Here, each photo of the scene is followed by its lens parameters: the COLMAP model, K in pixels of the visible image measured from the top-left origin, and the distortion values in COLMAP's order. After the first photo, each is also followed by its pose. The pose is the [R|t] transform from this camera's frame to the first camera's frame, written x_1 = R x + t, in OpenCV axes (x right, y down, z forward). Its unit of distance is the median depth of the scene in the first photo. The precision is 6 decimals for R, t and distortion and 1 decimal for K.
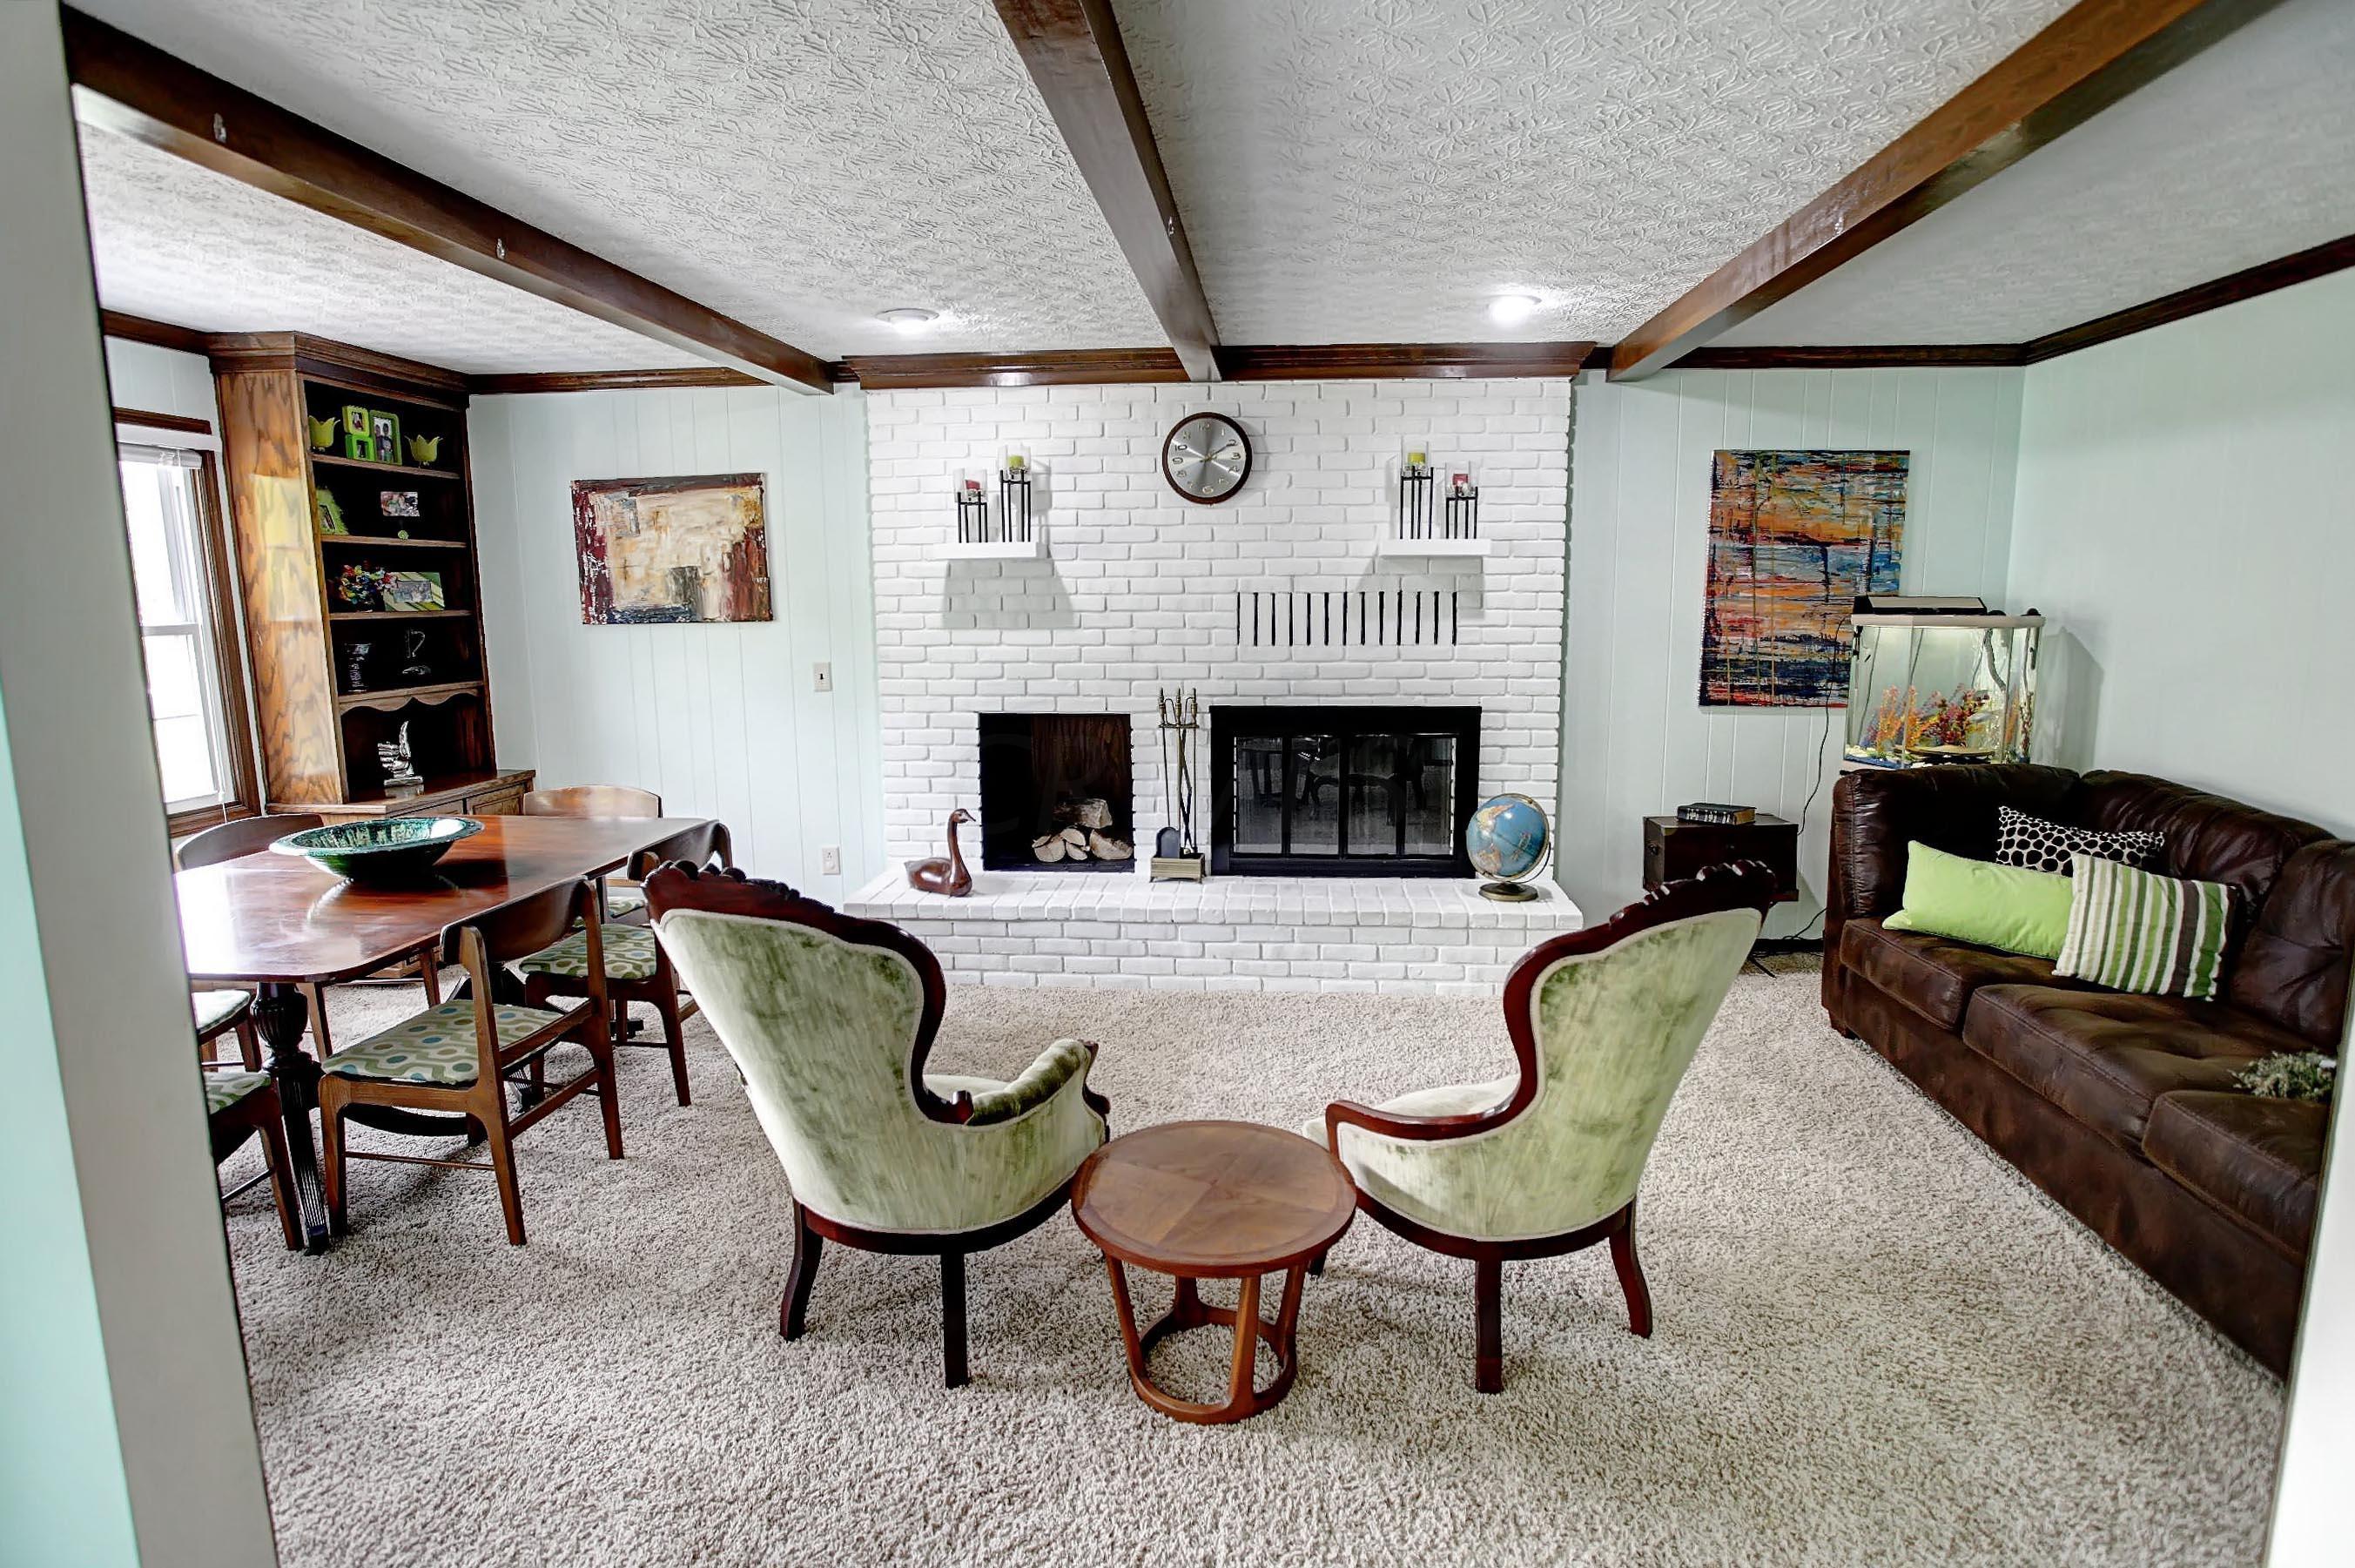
lens RADIAL K [[1198.9, 0, 1191.5], [0, 1198.9, 782.6], [0, 0, 1]] dist [-0.065812, 0.030250]
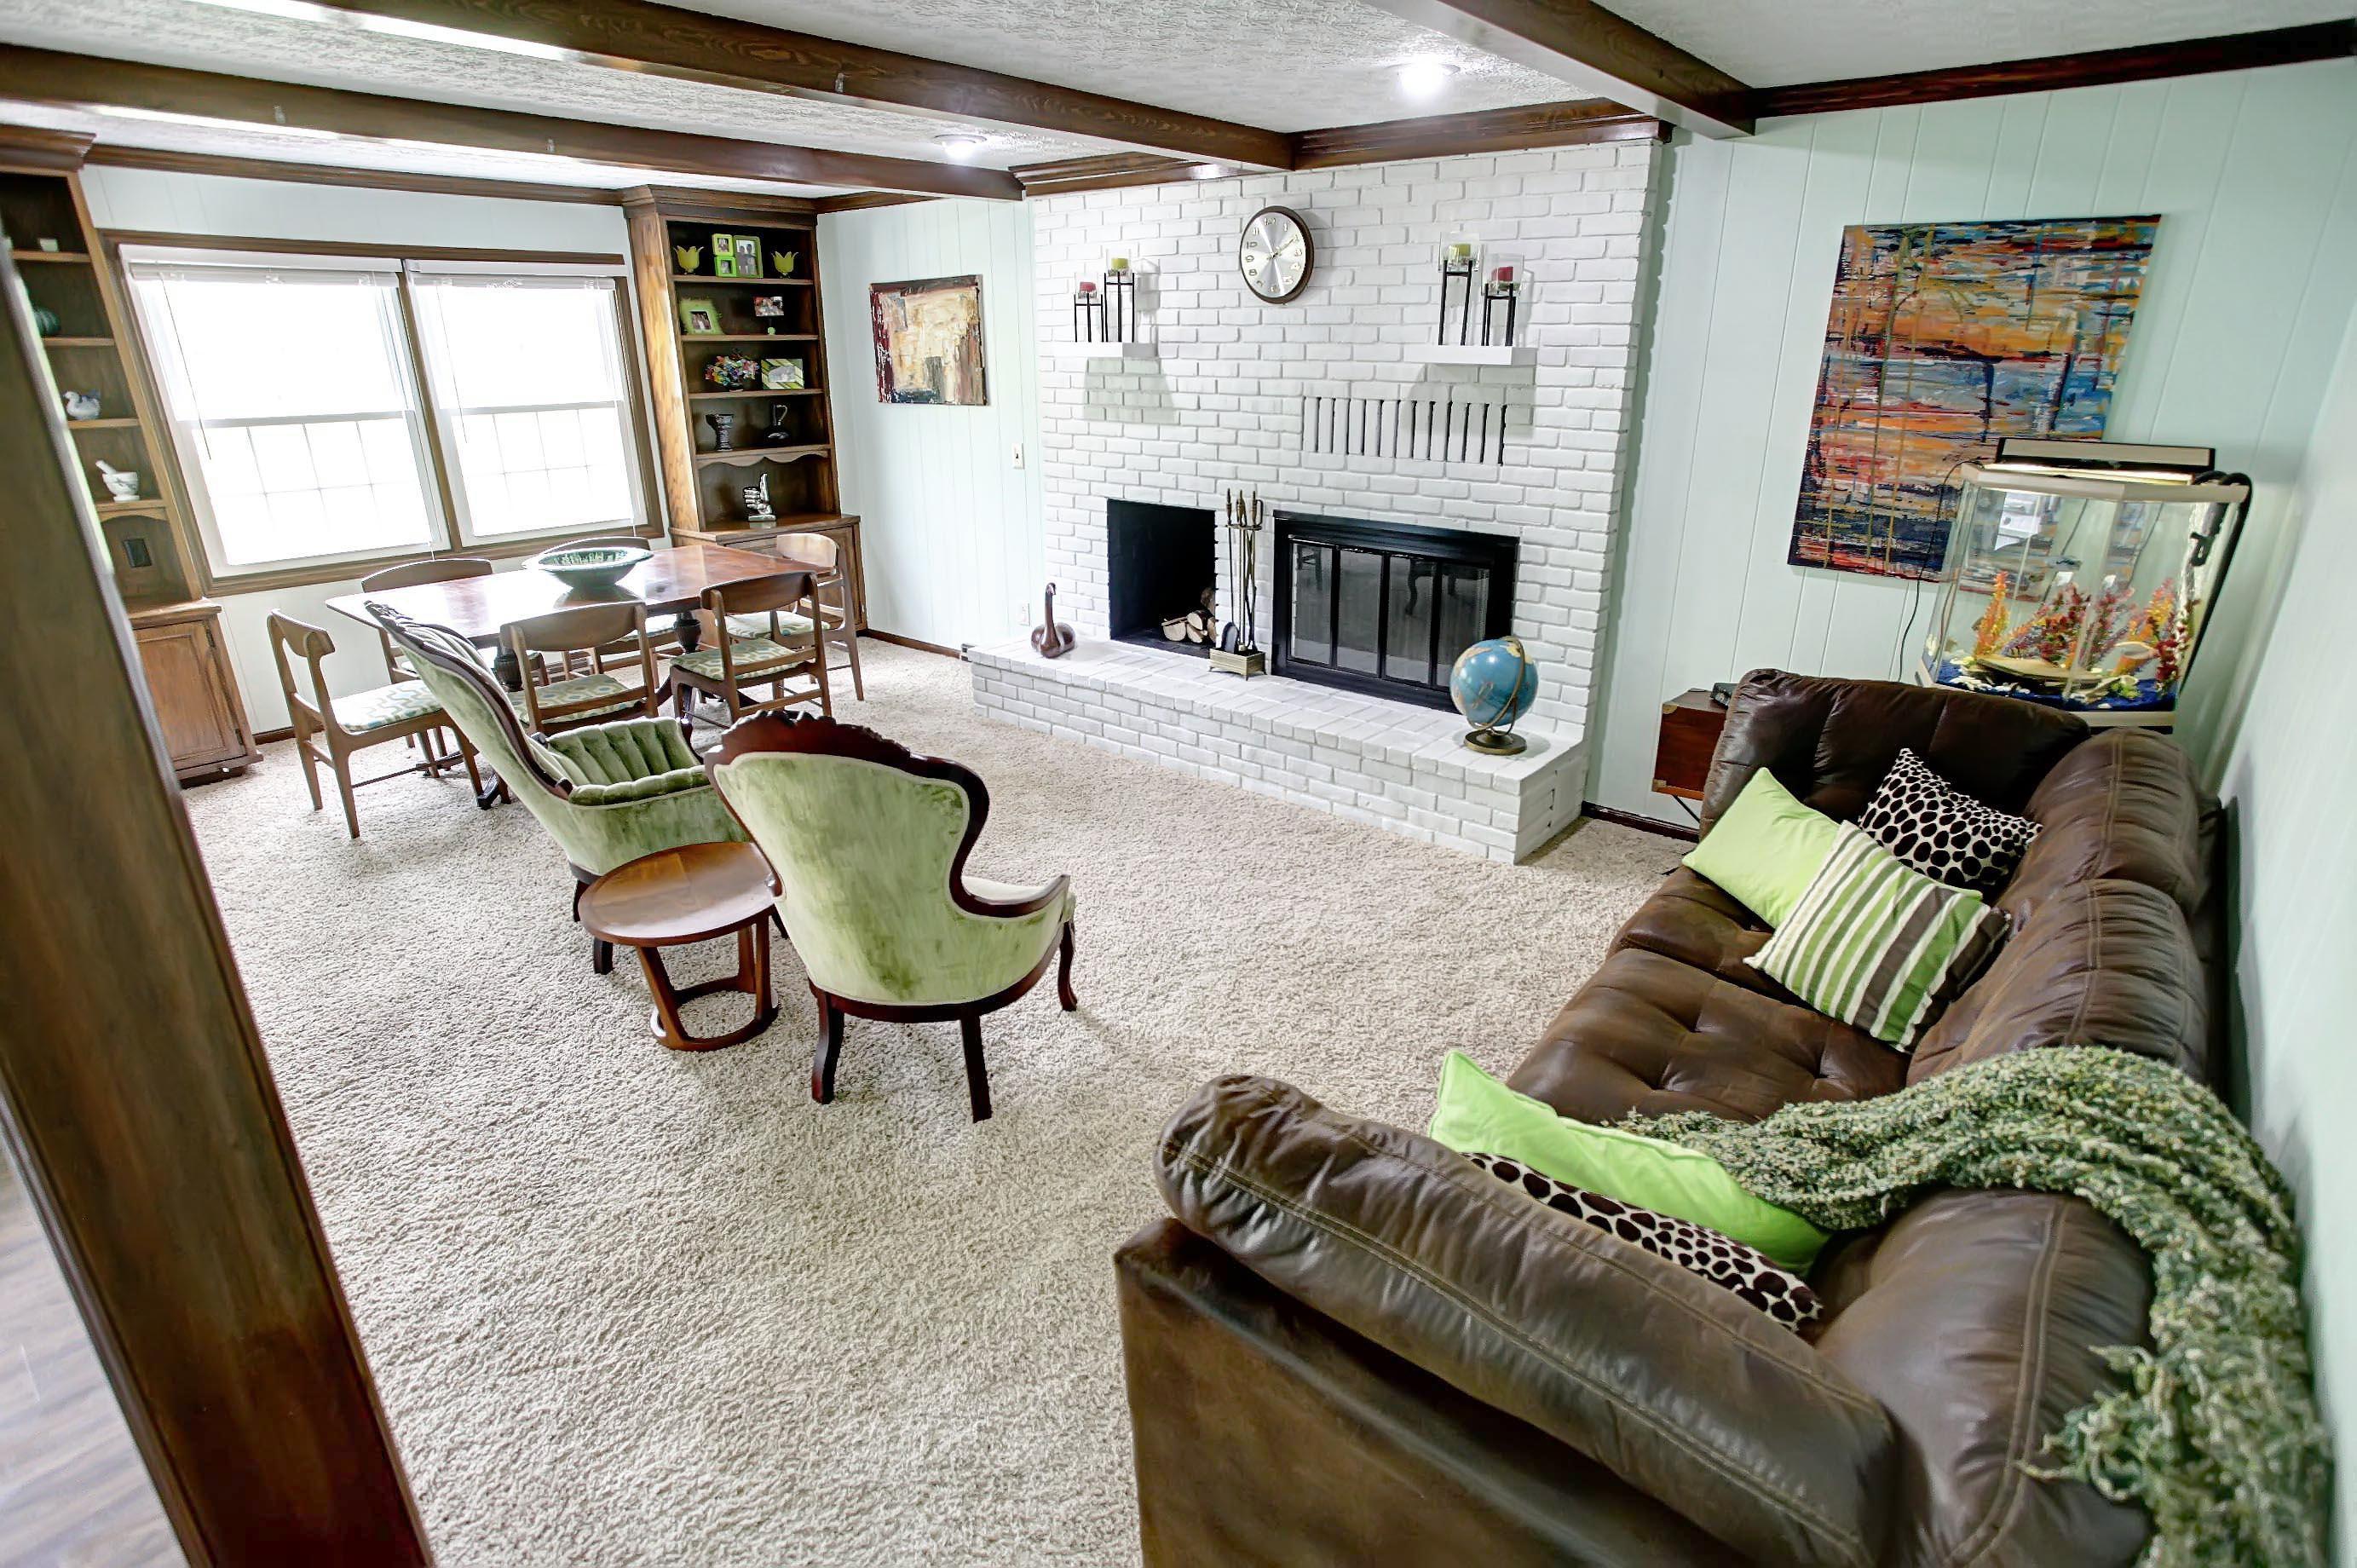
lens RADIAL K [[1200.0, 0, 1205.1], [0, 1200.0, 786.0], [0, 0, 1]] dist [-0.065812, 0.030250]
pose [[0.823894, 0.205985, -0.527986, 0.563307], [-0.094603, 0.968527, 0.230232, -0.066767], [0.558793, -0.139738, 0.817450, 0.107061]]
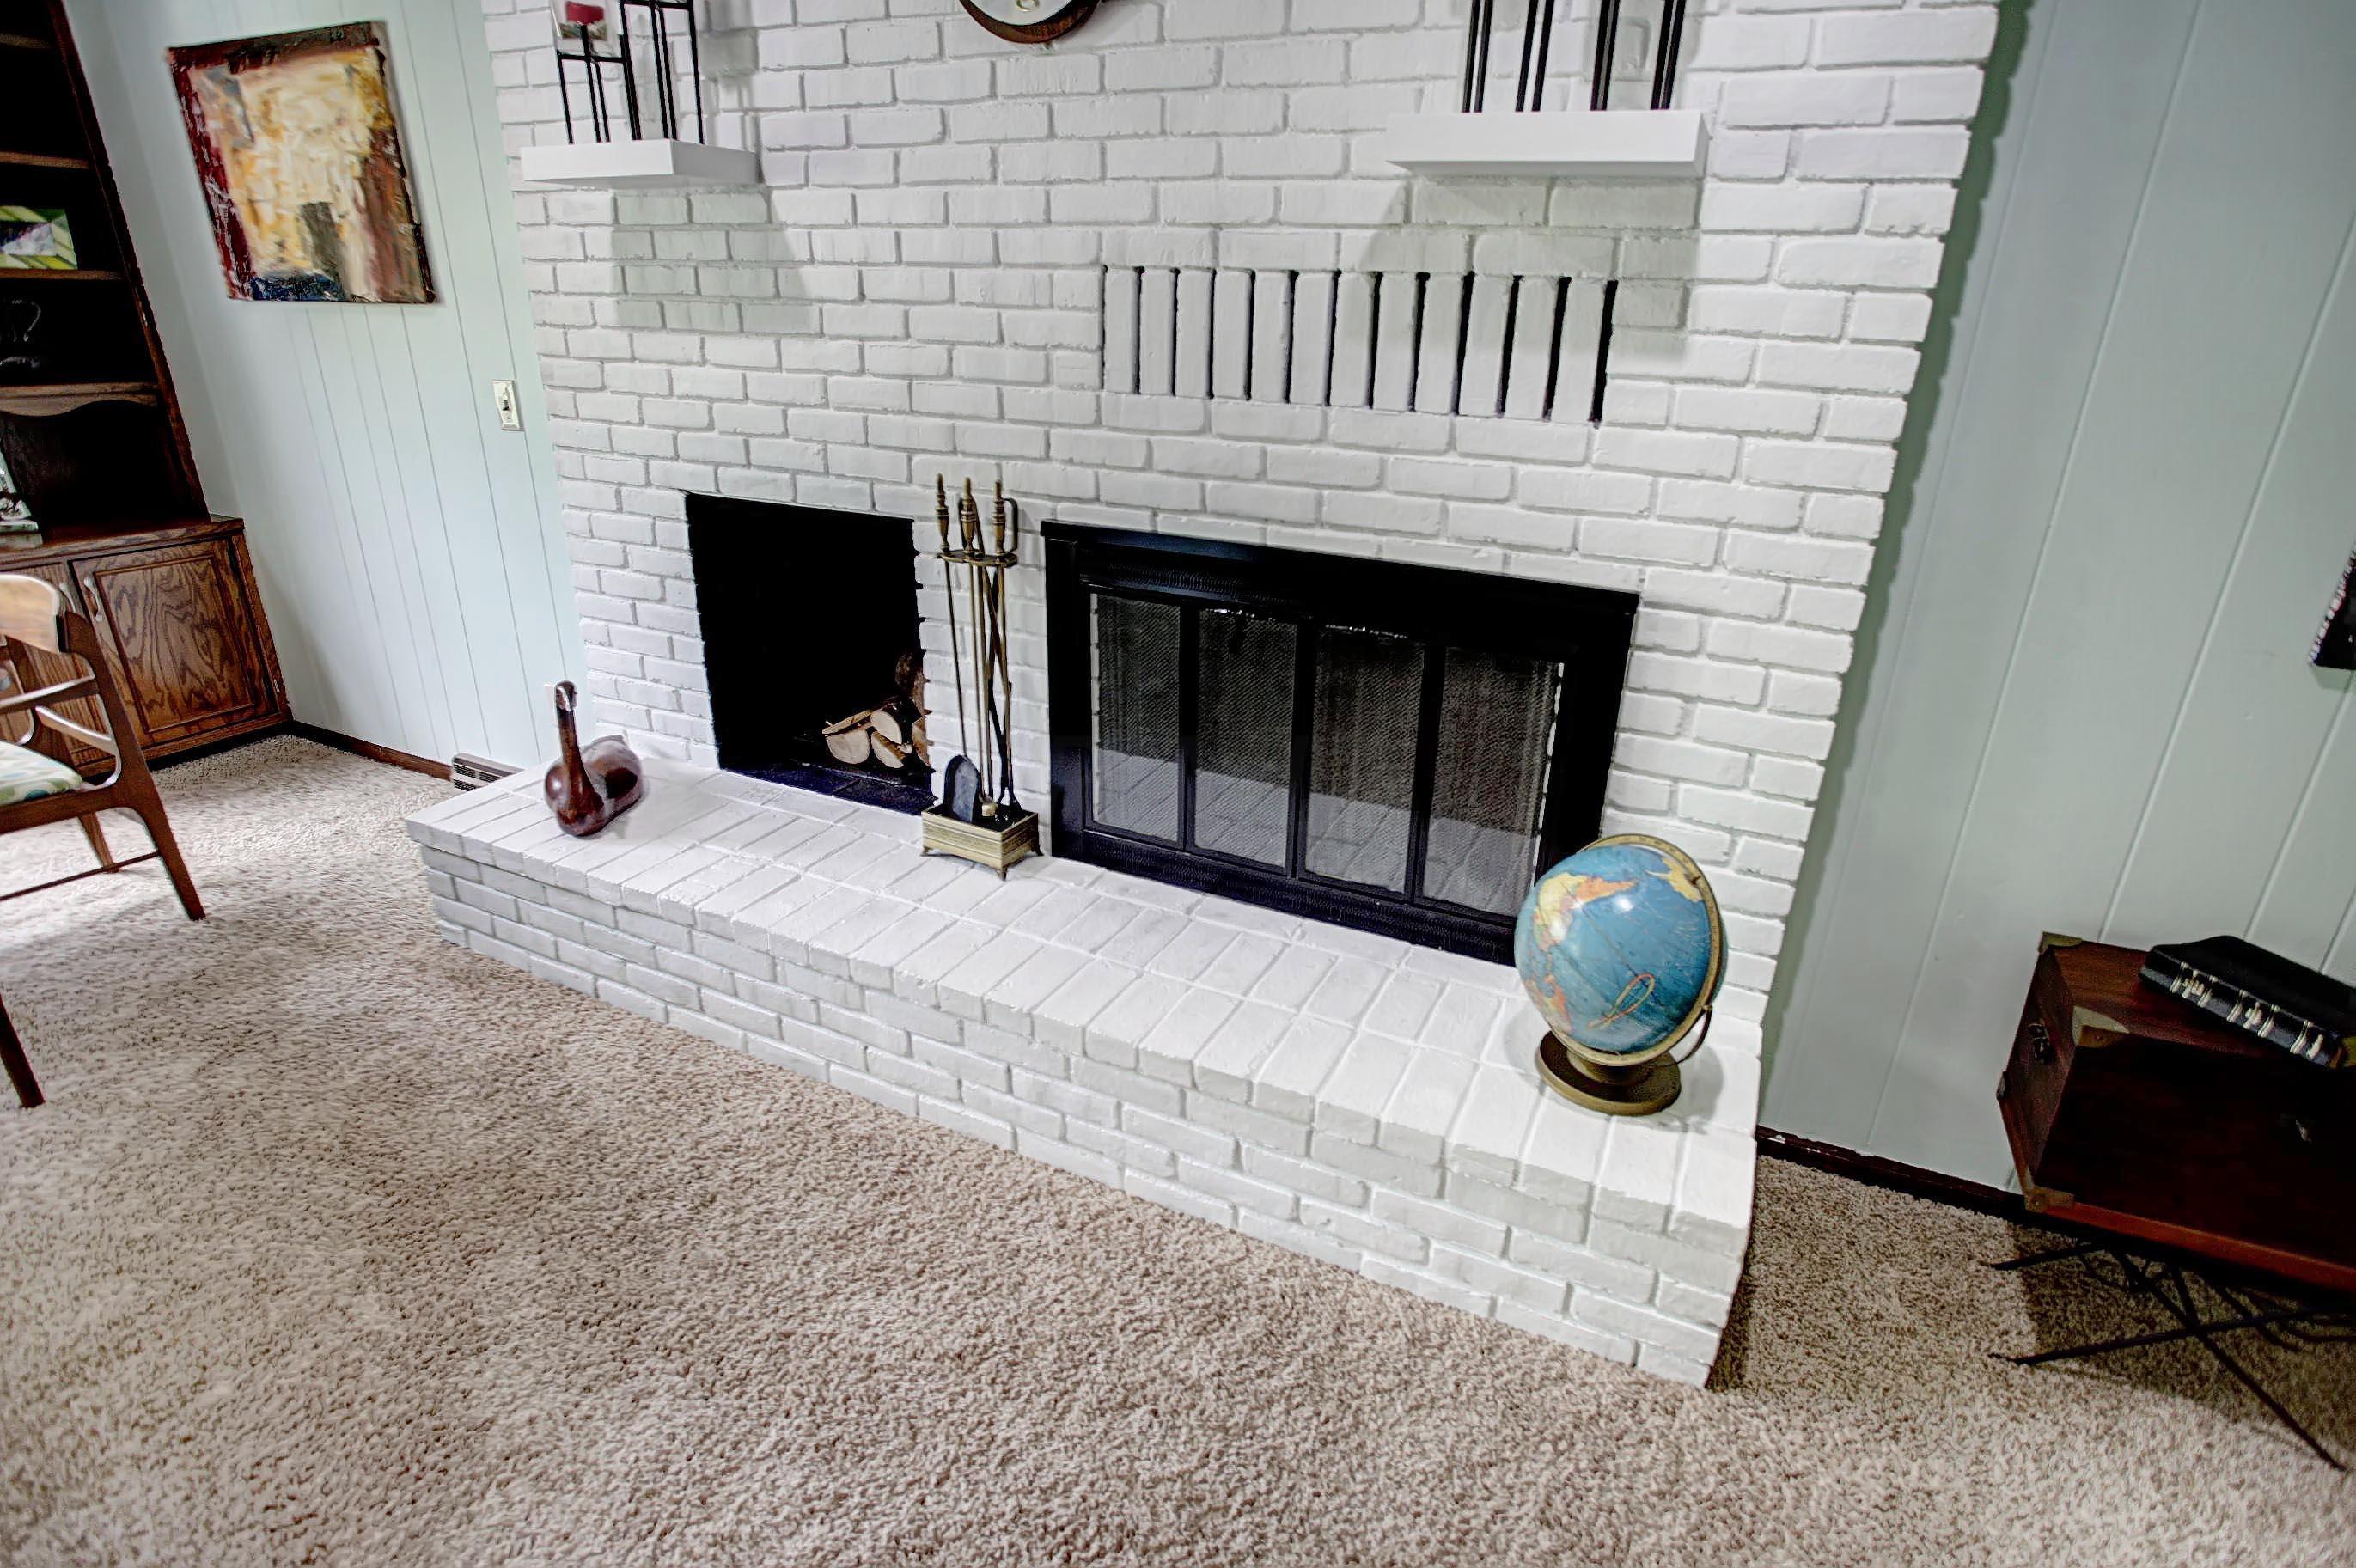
lens RADIAL K [[1199.4, 0, 1203.8], [0, 1199.4, 781.3], [0, 0, 1]] dist [-0.065812, 0.030250]
pose [[0.935394, 0.164610, -0.312956, 0.241758], [-0.087526, 0.965280, 0.246116, -0.087869], [0.342603, -0.202824, 0.917325, 0.585408]]
